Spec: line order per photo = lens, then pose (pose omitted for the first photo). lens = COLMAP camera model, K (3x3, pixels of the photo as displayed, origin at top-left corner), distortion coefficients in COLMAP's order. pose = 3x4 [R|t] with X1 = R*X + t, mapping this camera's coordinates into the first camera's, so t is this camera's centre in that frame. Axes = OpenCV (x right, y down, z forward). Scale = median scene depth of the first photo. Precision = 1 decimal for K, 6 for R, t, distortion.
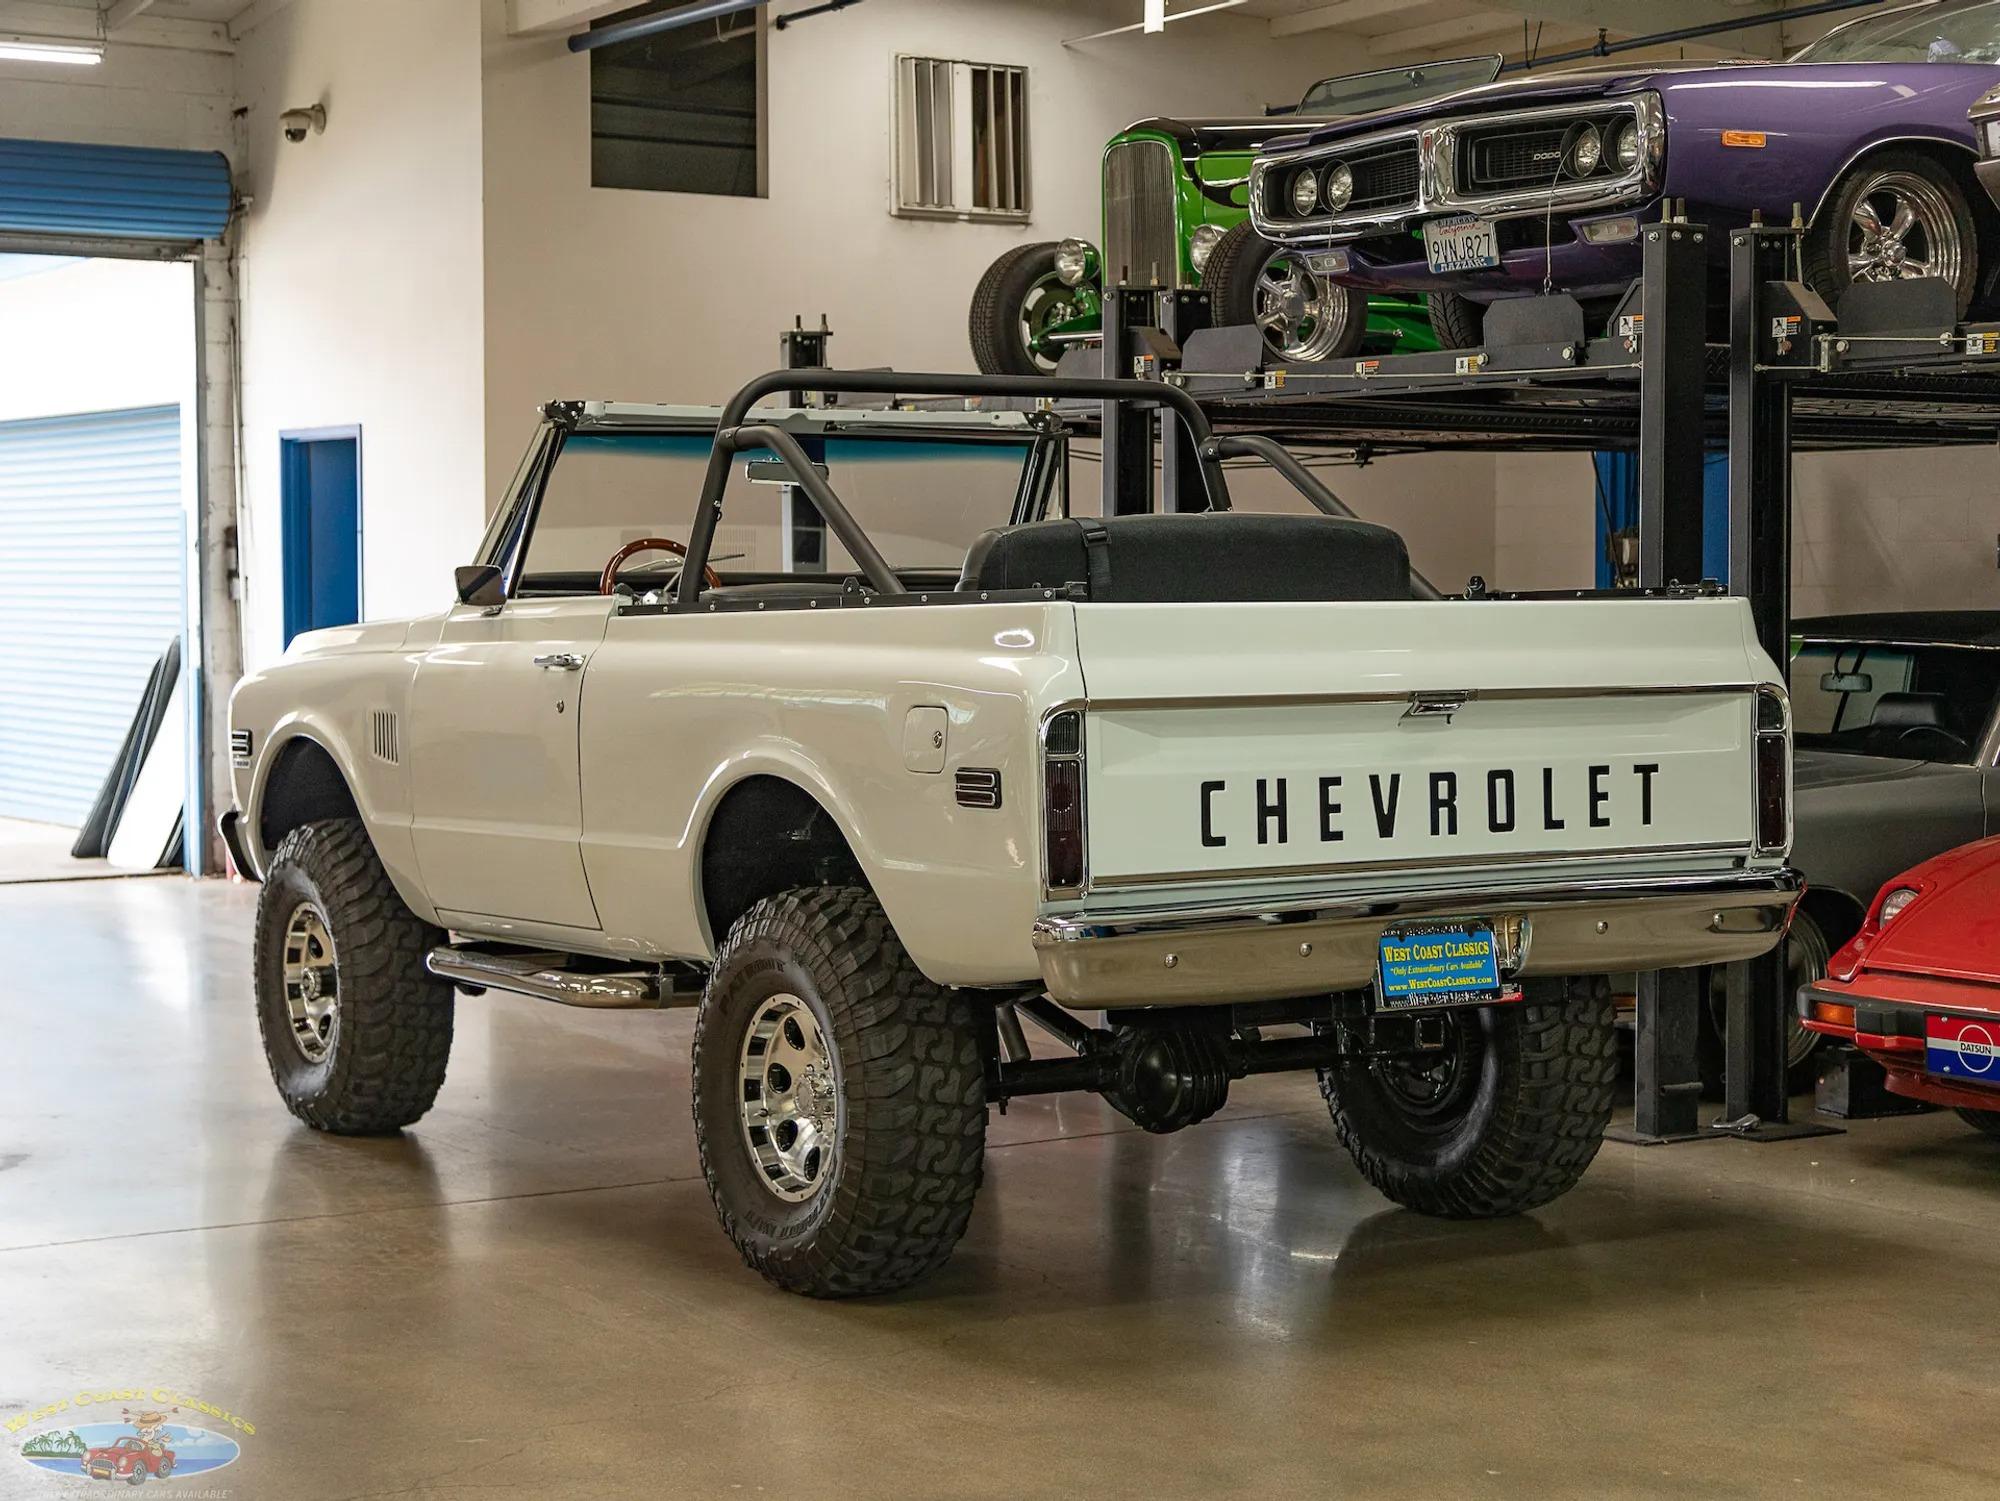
lens RADIAL K [[4051.5, 0, 992.1], [0, 4051.5, 690.8], [0, 0, 1]] dist [0.025982, -1.807334]
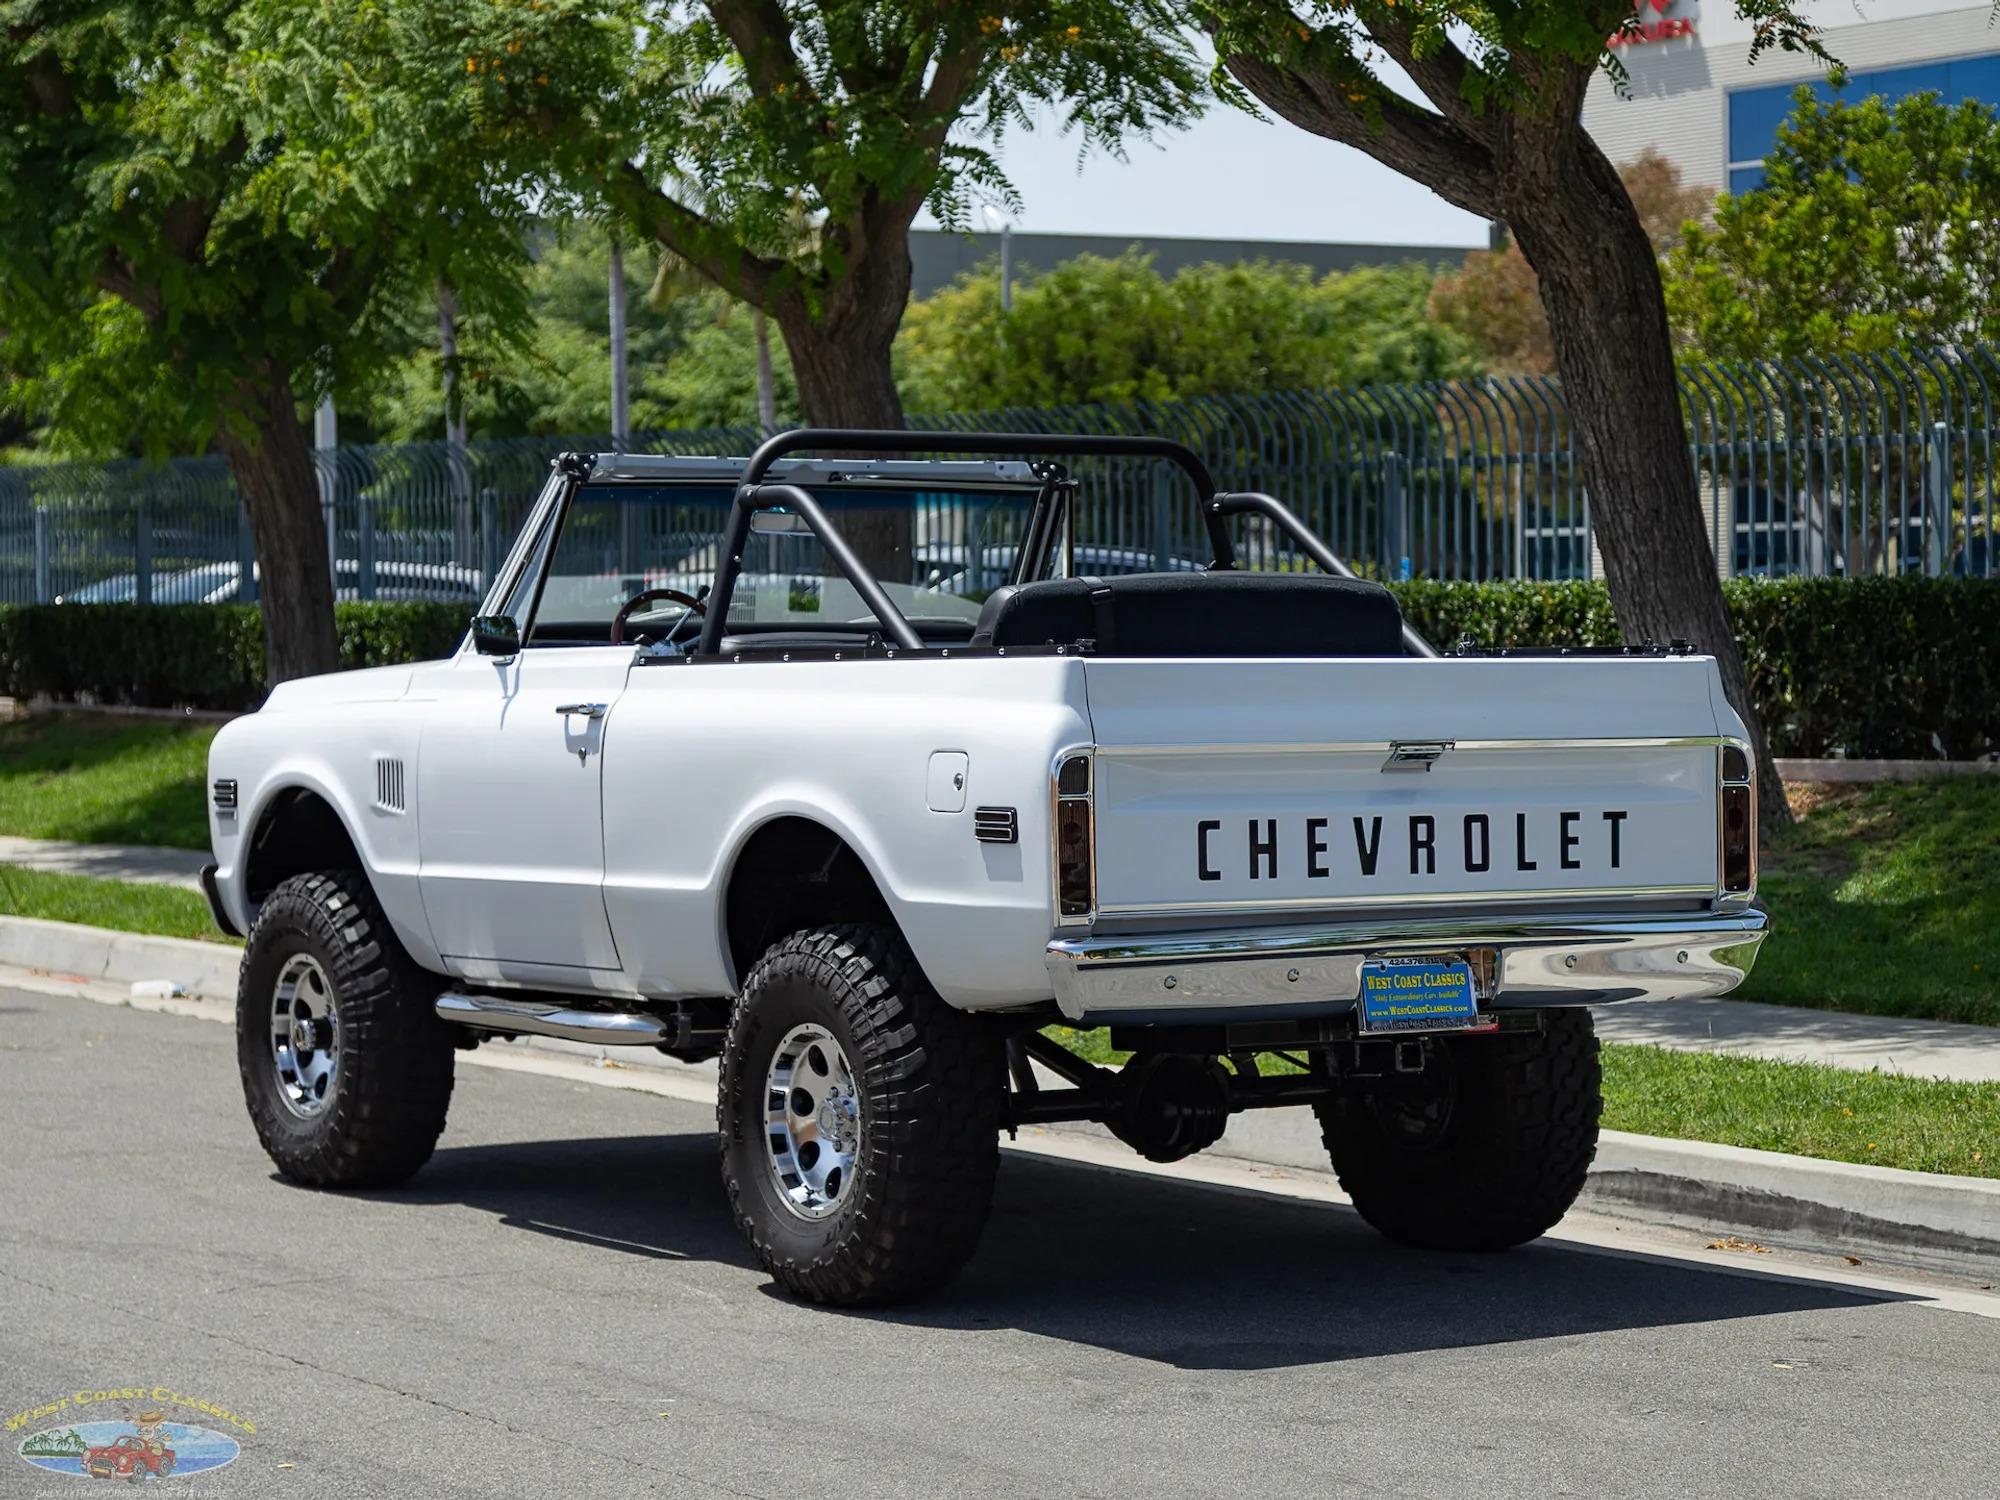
lens RADIAL K [[5864.5, 0, 1000.0], [0, 5864.5, 750.0], [0, 0, 1]] dist [0.034542, -0.847010]
pose [[0.999898, 0.006545, 0.012700, -0.021207], [-0.006492, 0.999970, -0.004208, 0.009528], [-0.012728, 0.004125, 0.999910, -0.554234]]
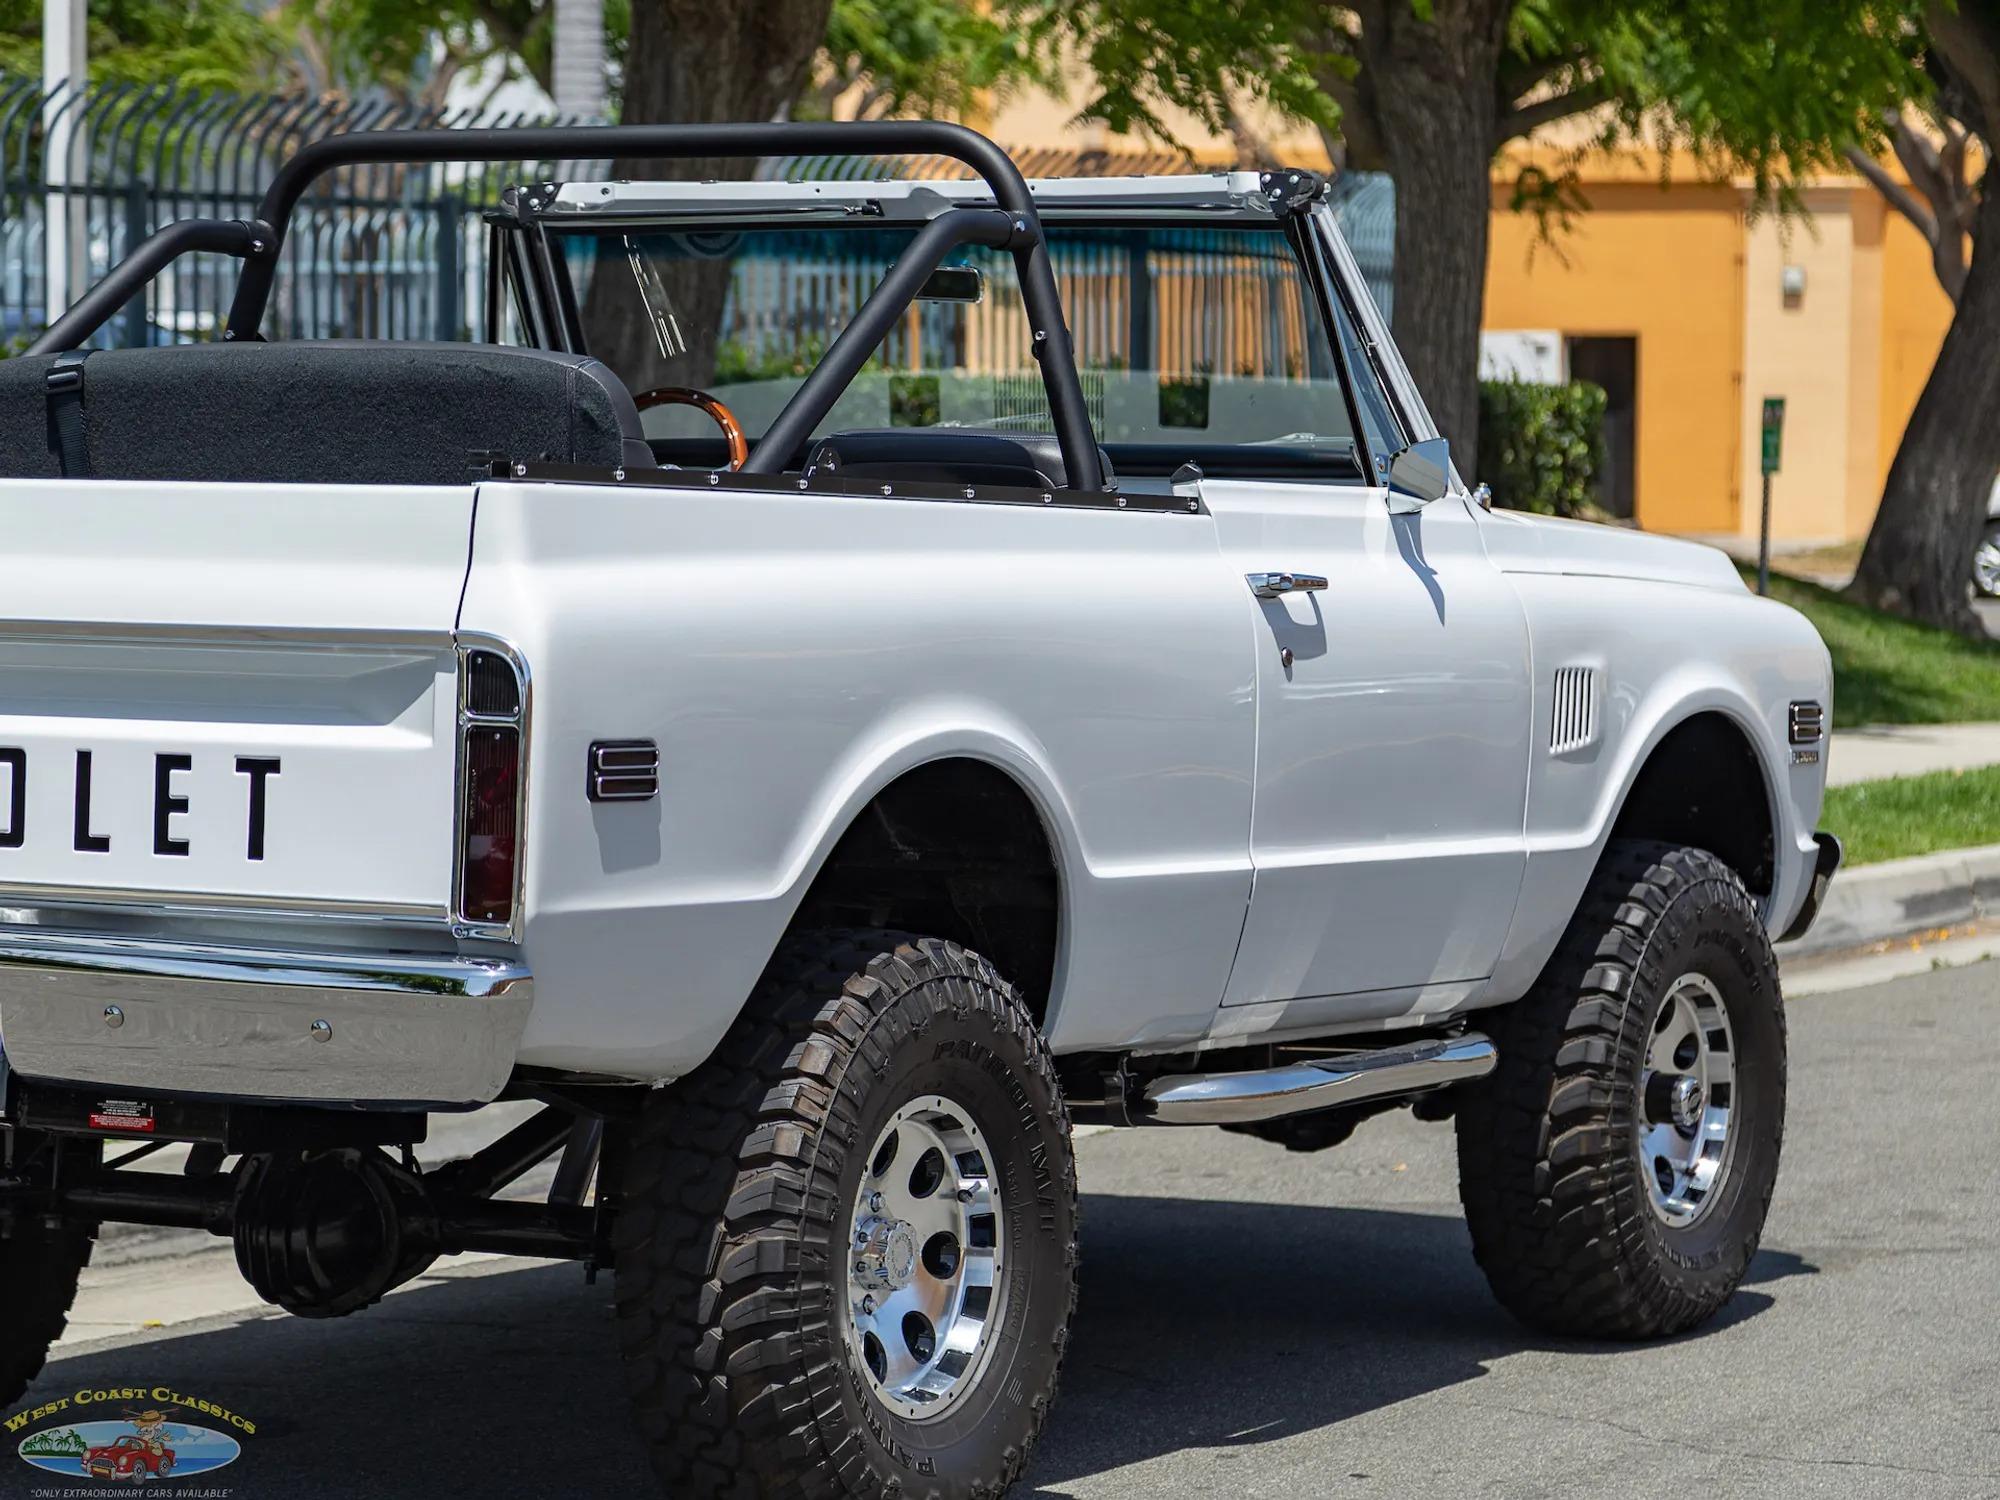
lens RADIAL K [[5967.7, 0, 921.4], [0, 5967.7, 750.4], [0, 0, 1]] dist [-0.033042, -0.471807]
pose [[0.483972, 0.053364, -0.873455, 0.980620], [-0.040940, 0.998427, 0.038315, -0.020687], [0.874125, 0.017216, 0.485395, 0.666881]]
